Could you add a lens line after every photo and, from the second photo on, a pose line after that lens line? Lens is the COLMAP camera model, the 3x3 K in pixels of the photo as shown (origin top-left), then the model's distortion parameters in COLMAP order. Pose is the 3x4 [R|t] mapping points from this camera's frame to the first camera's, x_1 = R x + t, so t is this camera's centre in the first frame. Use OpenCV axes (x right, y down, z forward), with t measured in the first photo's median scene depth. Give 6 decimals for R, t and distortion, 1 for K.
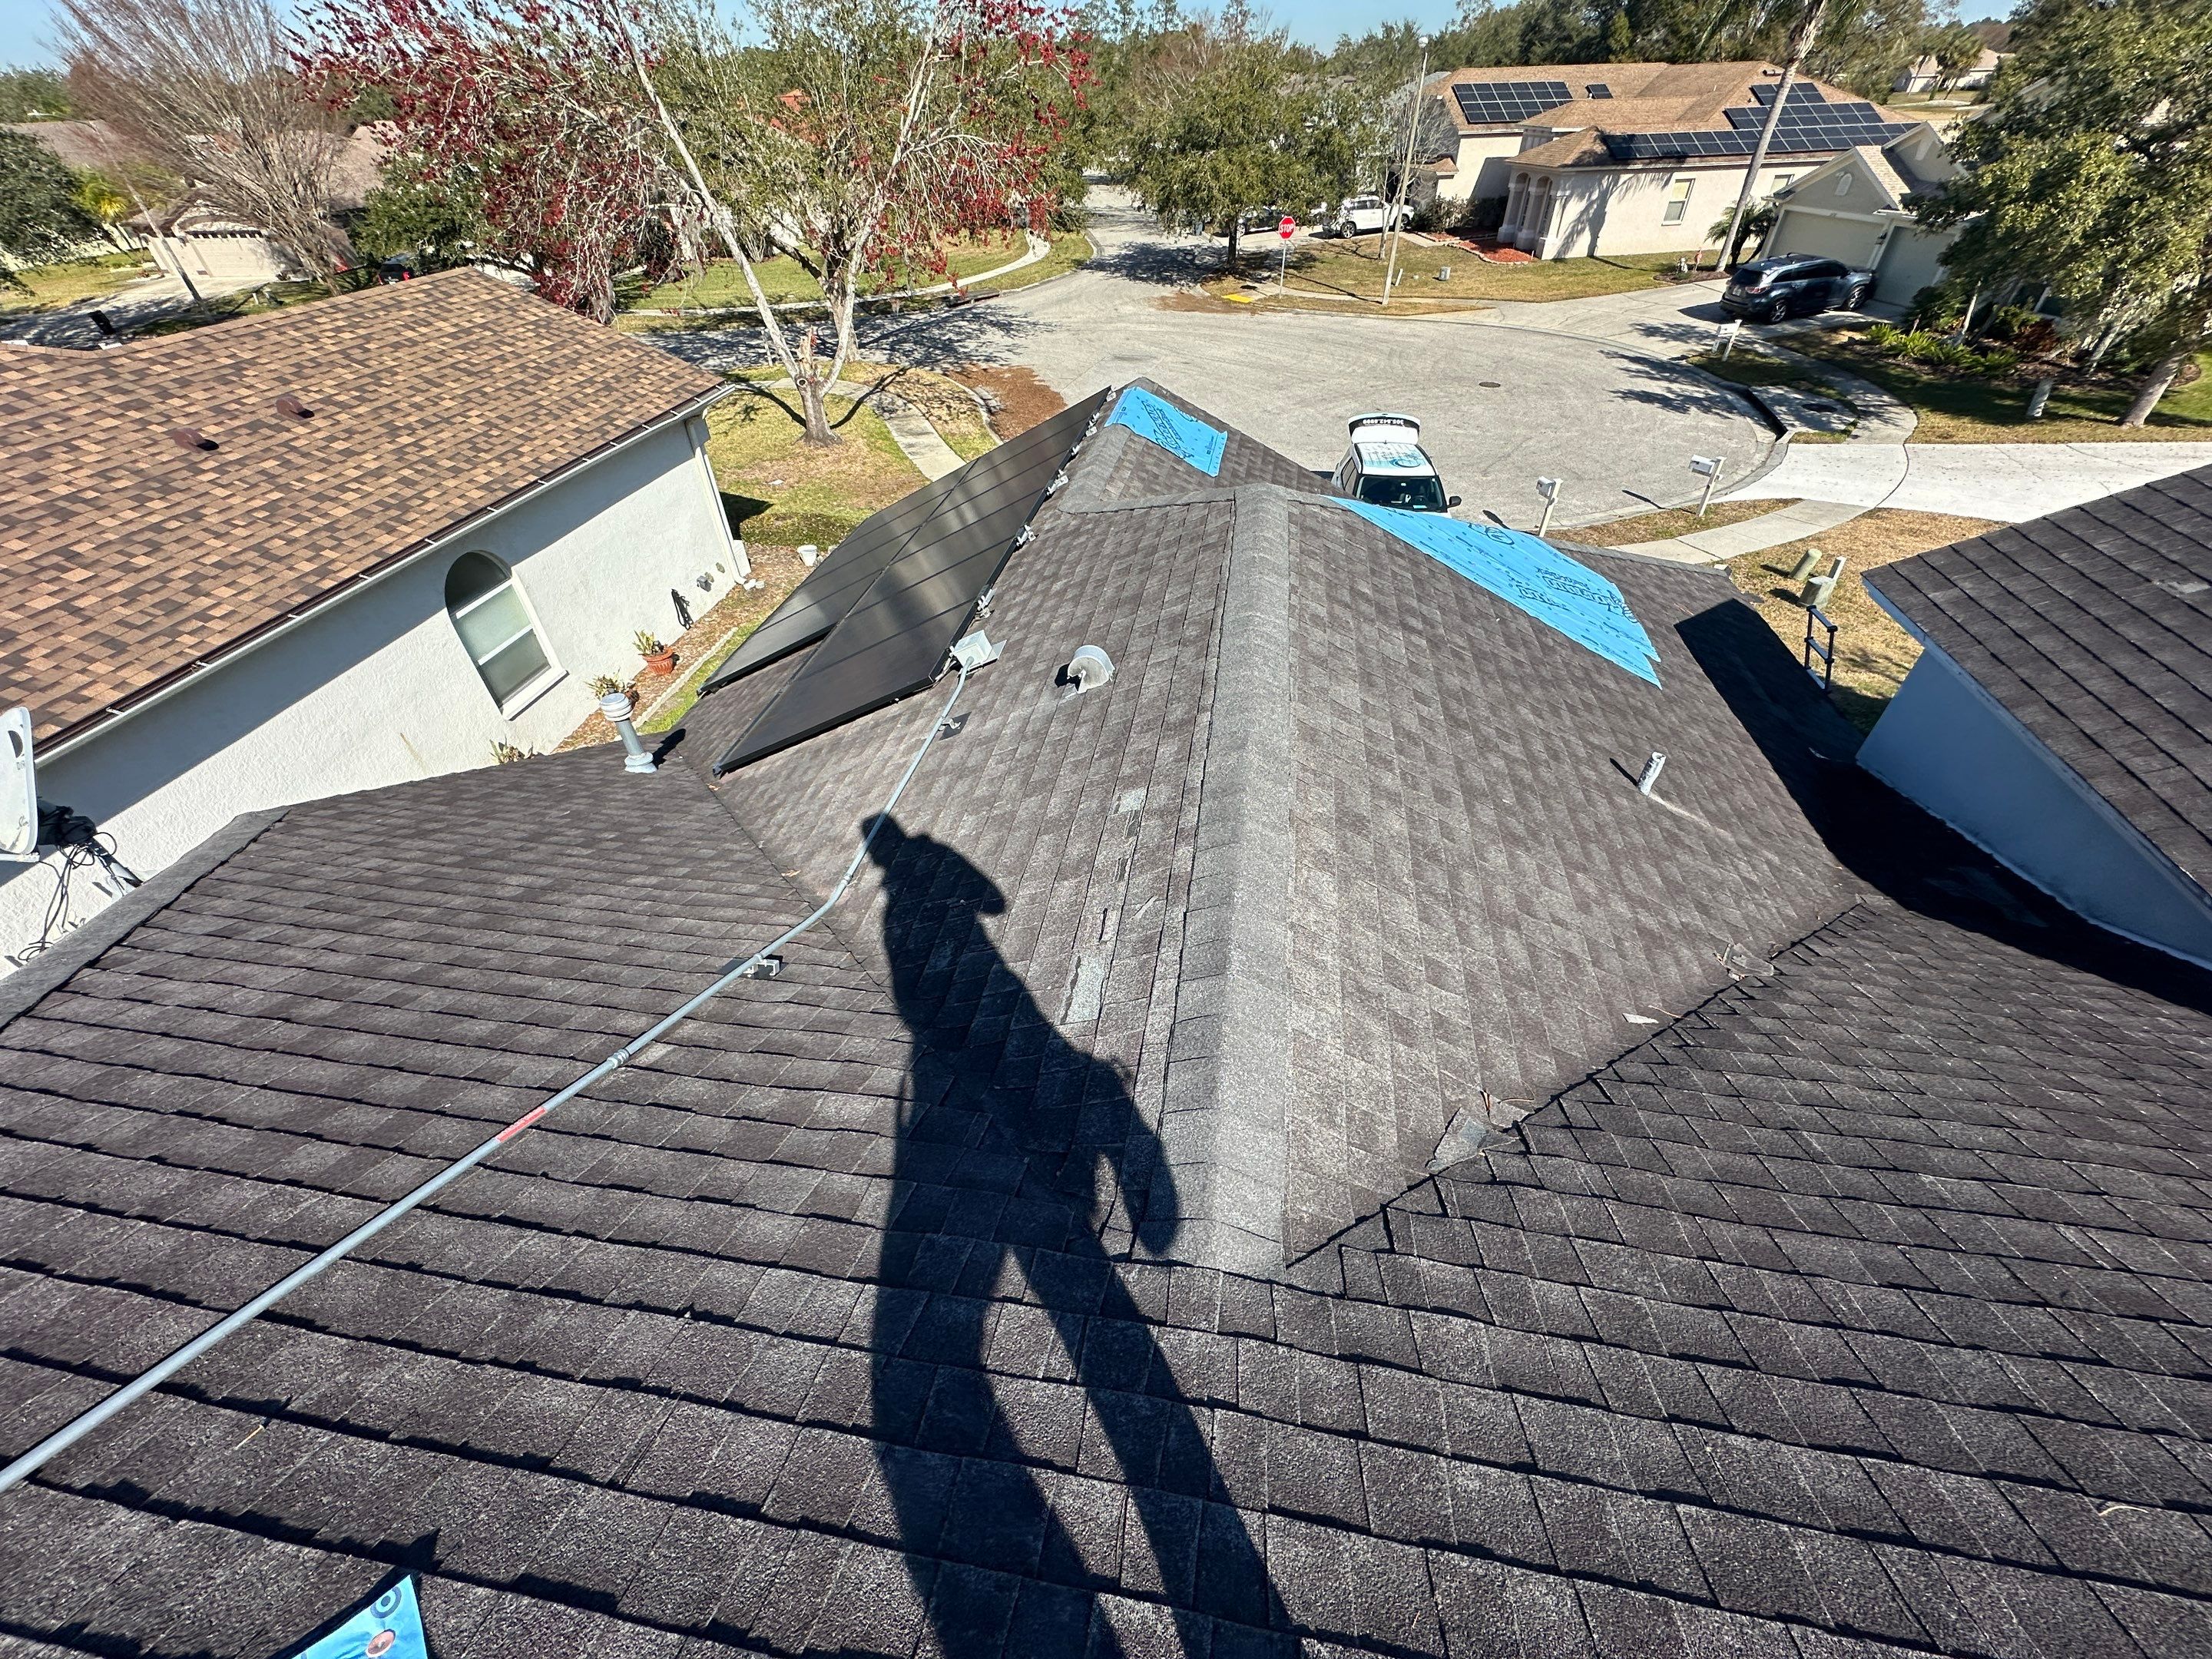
lens RADIAL K [[877.2, 0, 1100.6], [0, 877.2, 832.8], [0, 0, 1]] dist [-0.008874, 0.000558]
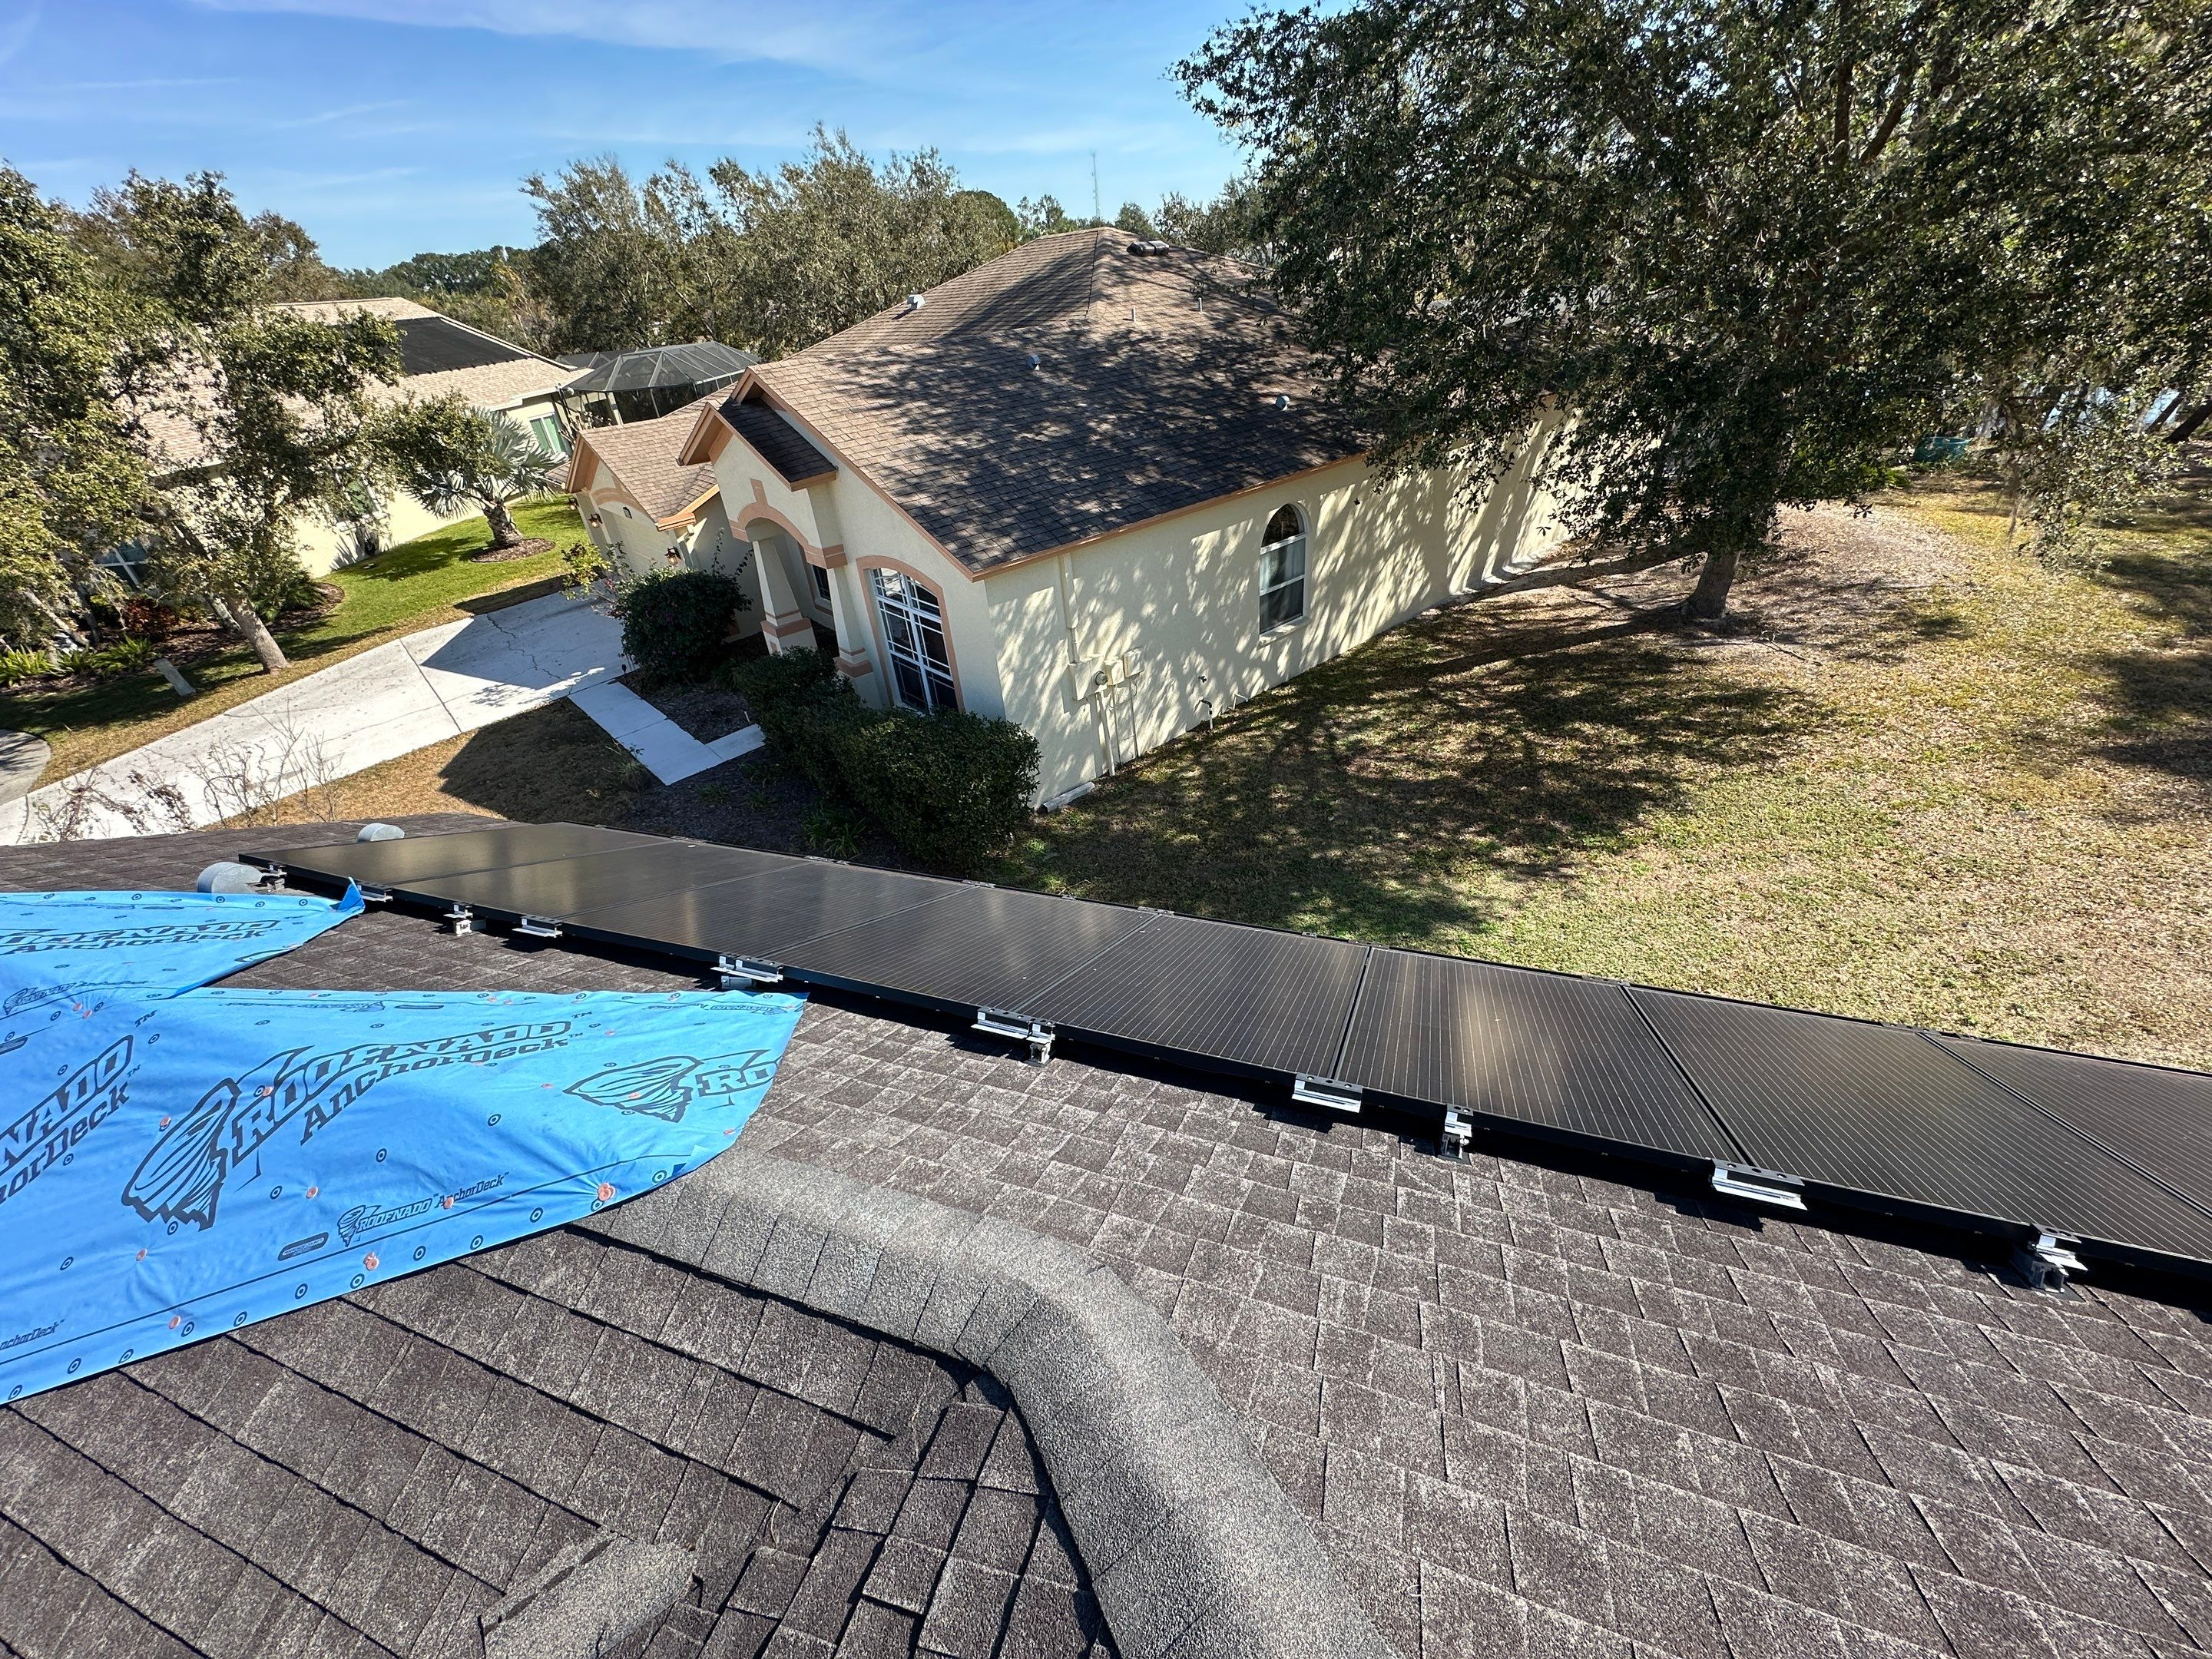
lens RADIAL K [[884.8, 0, 1106.0], [0, 884.8, 829.5], [0, 0, 1]] dist [-0.003324, 0.000554]
pose [[0.177087, -0.513589, 0.839563, 0.426669], [0.695532, 0.668846, 0.262449, 0.018846], [-0.696330, 0.537467, 0.475662, 0.010465]]
